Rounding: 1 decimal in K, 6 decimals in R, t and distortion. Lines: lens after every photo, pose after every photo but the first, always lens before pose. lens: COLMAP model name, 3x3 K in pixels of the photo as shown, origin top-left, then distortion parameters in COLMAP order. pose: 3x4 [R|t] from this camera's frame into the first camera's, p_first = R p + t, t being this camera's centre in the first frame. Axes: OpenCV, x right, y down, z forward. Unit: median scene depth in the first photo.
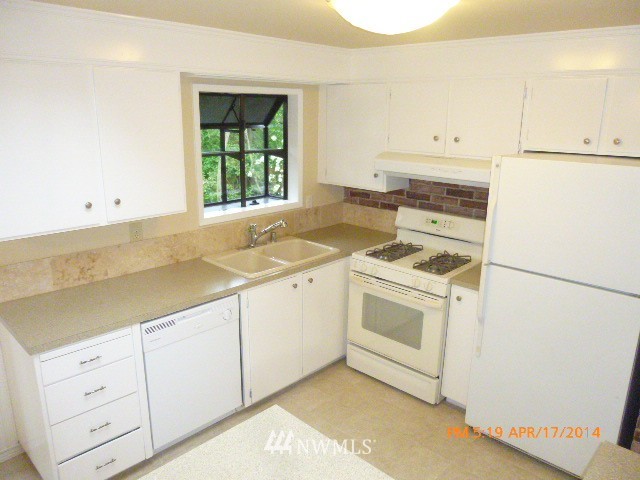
lens RADIAL K [[479.5, 0, 319.8], [0, 479.5, 240.1], [0, 0, 1]] dist [-0.053452, 0.001362]
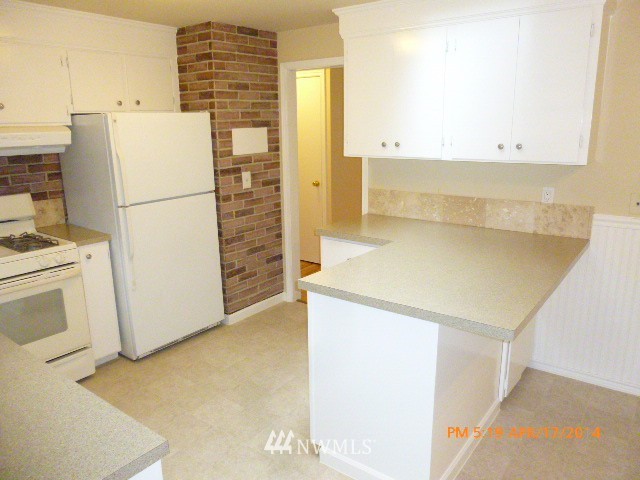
lens RADIAL K [[479.5, 0, 320.4], [0, 479.5, 240.3], [0, 0, 1]] dist [-0.053452, 0.001362]
pose [[-0.109863, -0.247499, 0.962639, -0.713867], [0.269078, 0.924931, 0.268513, -0.049717], [-0.956832, 0.288525, -0.035019, 0.515104]]
